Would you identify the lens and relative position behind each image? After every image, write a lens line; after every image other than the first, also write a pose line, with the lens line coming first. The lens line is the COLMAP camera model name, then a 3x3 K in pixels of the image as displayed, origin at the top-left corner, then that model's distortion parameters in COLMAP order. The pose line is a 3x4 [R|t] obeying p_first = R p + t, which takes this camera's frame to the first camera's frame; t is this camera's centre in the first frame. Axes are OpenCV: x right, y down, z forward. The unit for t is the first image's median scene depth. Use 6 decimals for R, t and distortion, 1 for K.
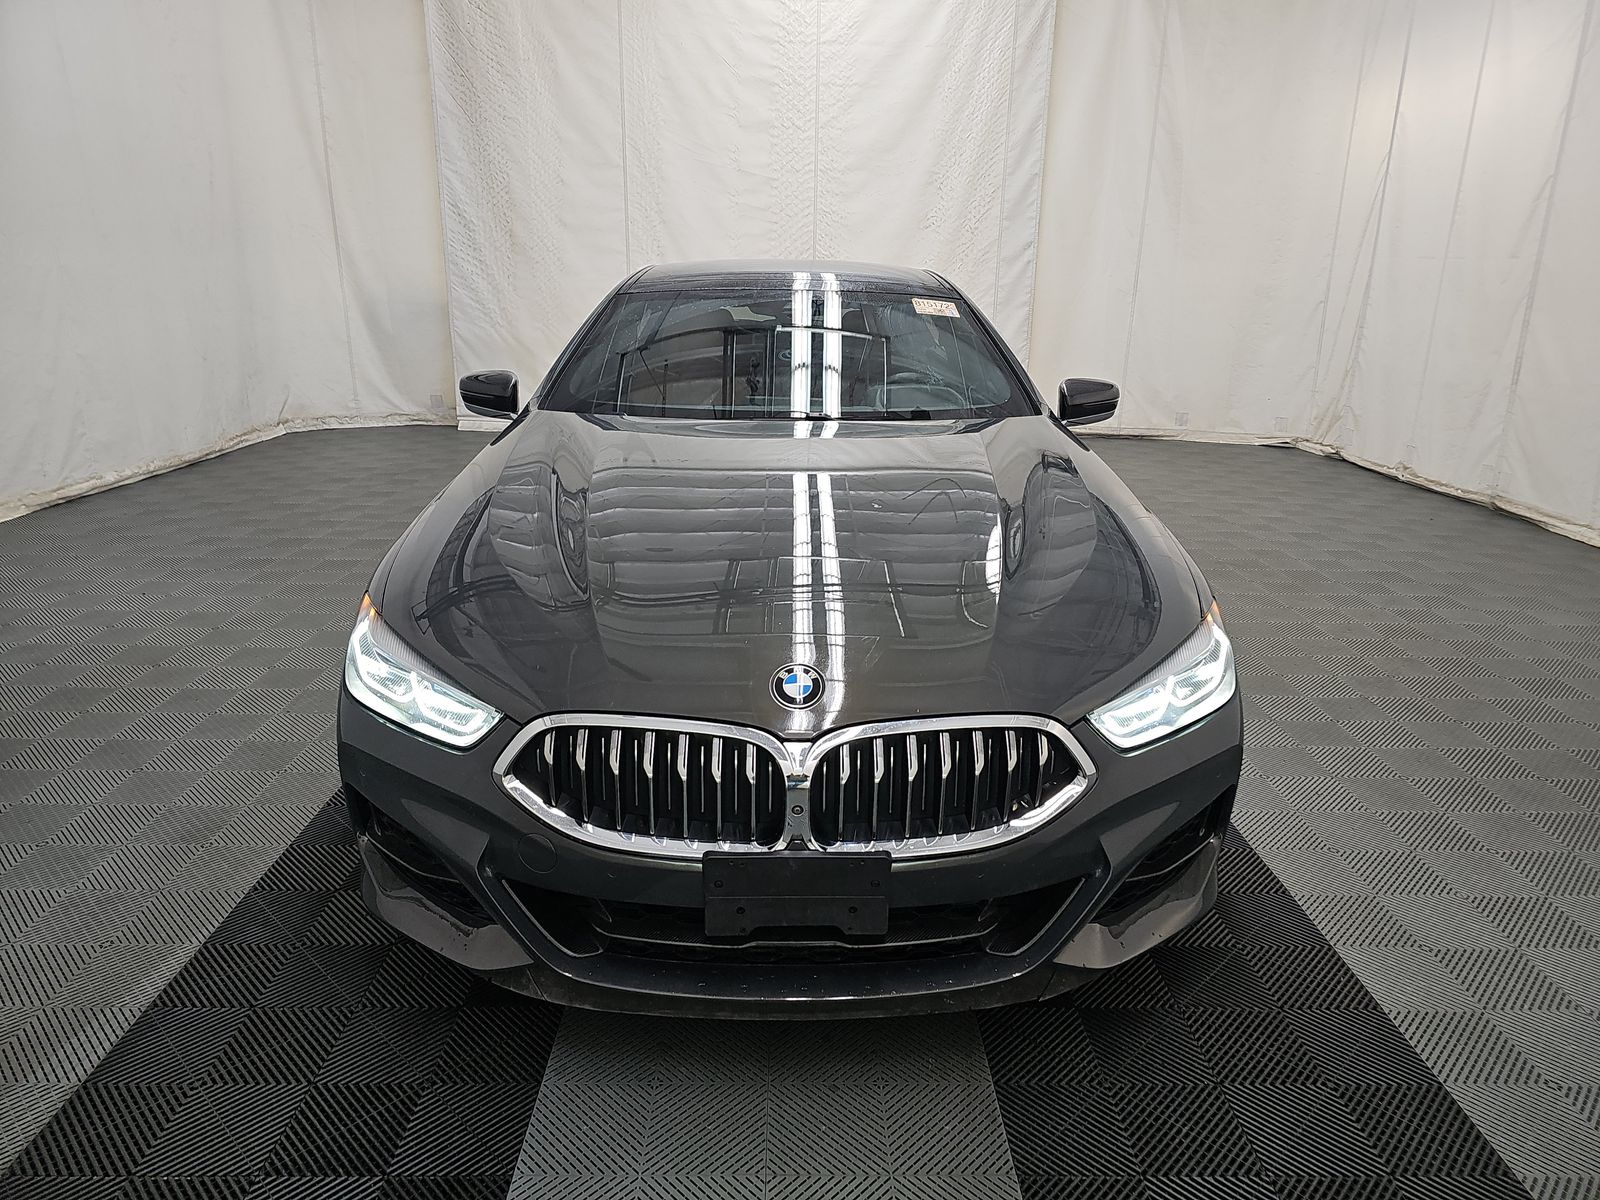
lens RADIAL K [[1064.8, 0, 795.7], [0, 1064.8, 600.6], [0, 0, 1]] dist [0.048408, -0.042758]
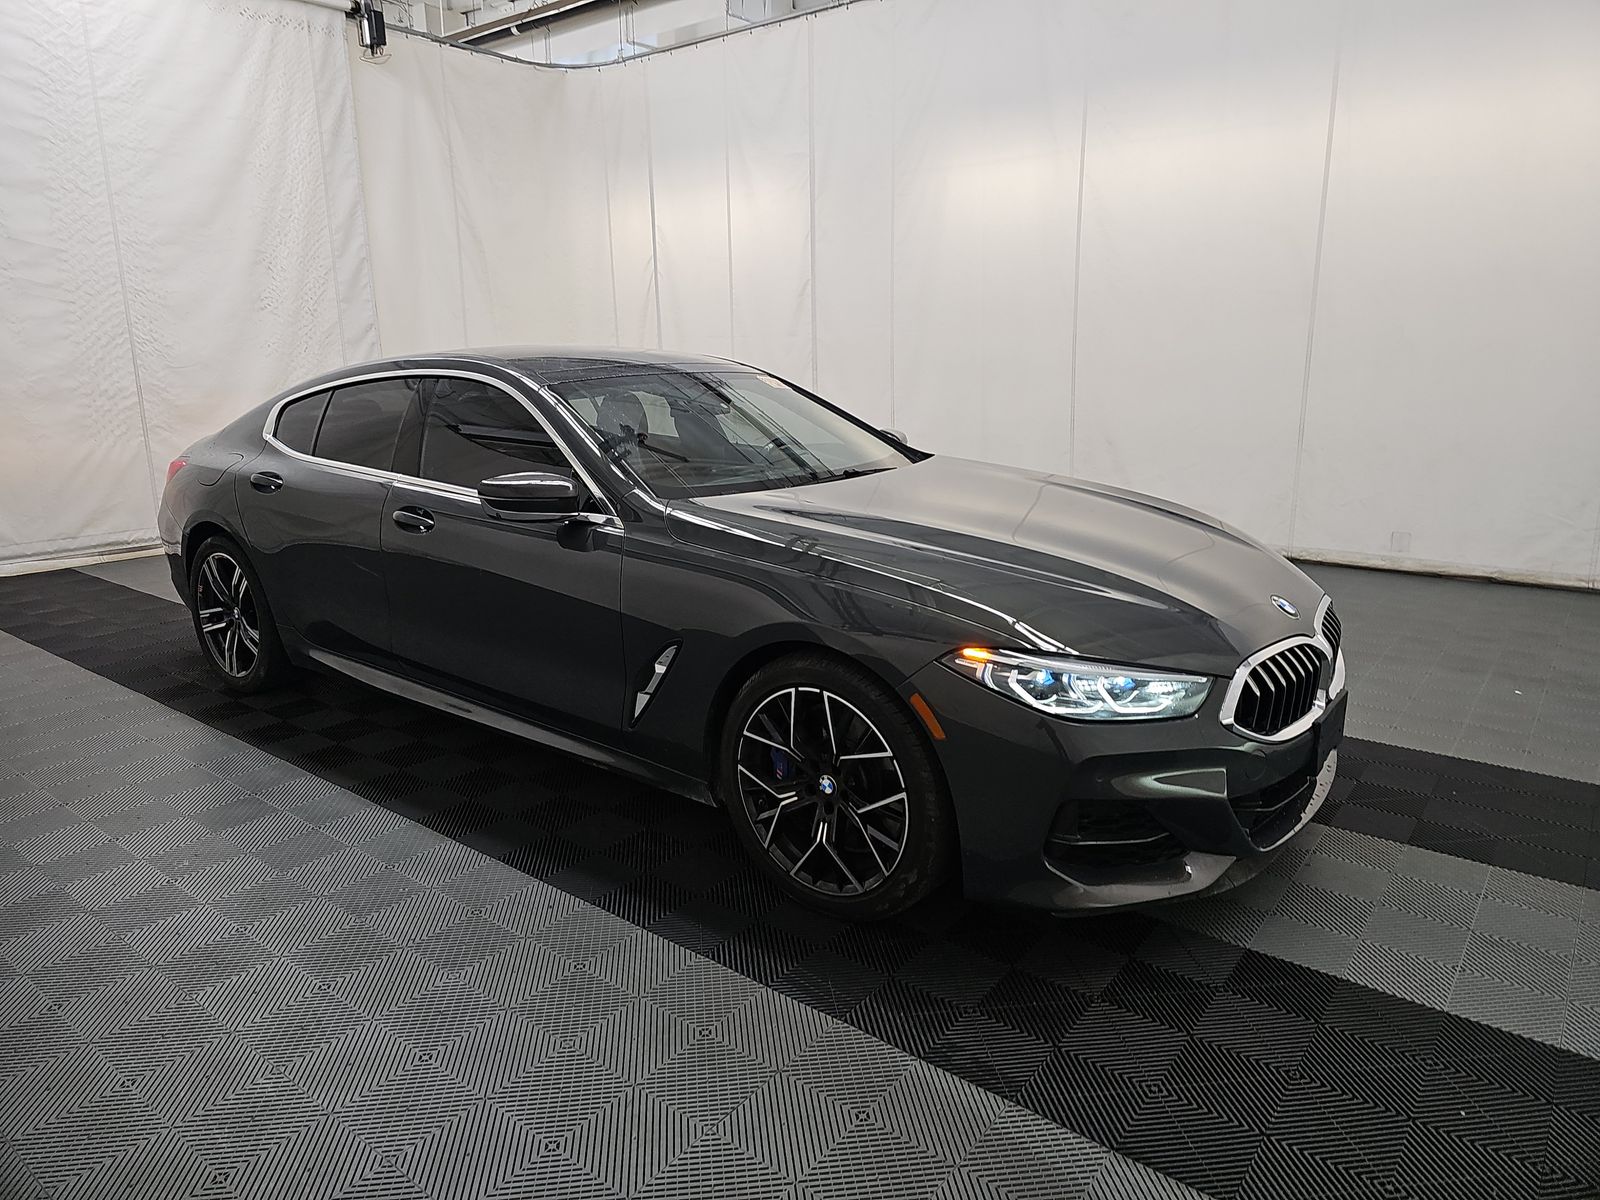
lens RADIAL K [[1064.8, 0, 795.7], [0, 1064.8, 600.6], [0, 0, 1]] dist [0.048408, -0.042758]
pose [[0.623445, -0.205451, 0.754391, -0.353510], [0.255516, 0.965418, 0.051759, -0.037408], [-0.738937, 0.160490, 0.654381, 0.096472]]
